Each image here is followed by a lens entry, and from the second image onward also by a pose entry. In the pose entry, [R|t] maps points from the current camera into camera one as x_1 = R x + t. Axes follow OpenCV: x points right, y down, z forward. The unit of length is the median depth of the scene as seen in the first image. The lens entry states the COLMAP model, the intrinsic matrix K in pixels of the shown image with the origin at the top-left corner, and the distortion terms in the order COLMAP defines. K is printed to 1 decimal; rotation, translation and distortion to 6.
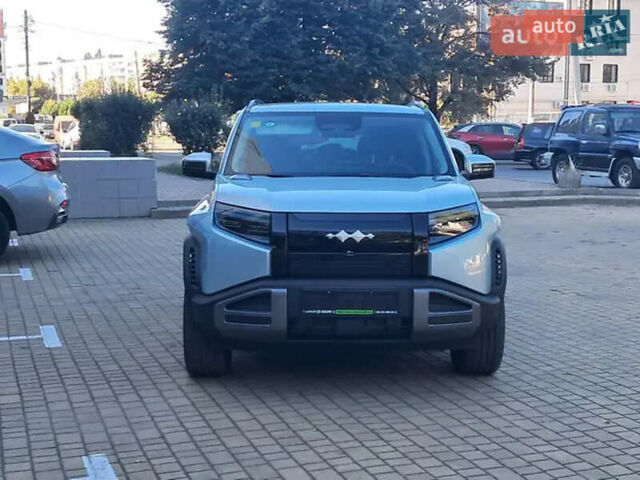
lens RADIAL K [[1026.1, 0, 320.0], [0, 1026.1, 240.0], [0, 0, 1]] dist [0.189551, -0.151870]
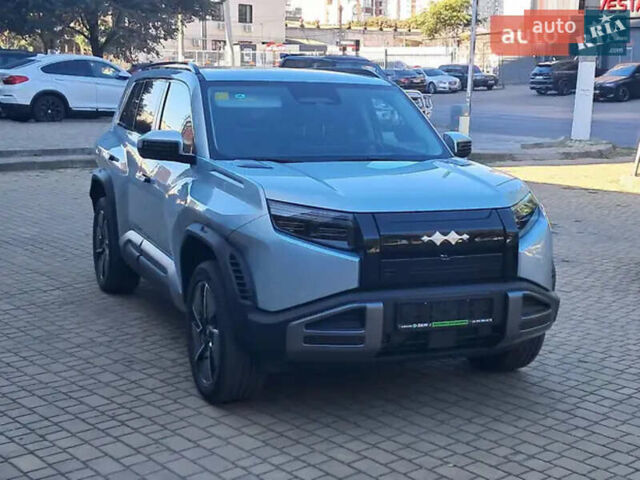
lens RADIAL K [[1026.1, 0, 320.0], [0, 1026.1, 240.0], [0, 0, 1]] dist [0.189551, -0.151870]
pose [[0.927253, -0.044016, 0.371838, -0.390379], [0.019787, 0.997439, 0.068729, -0.063635], [-0.373911, -0.056372, 0.925750, 0.217735]]
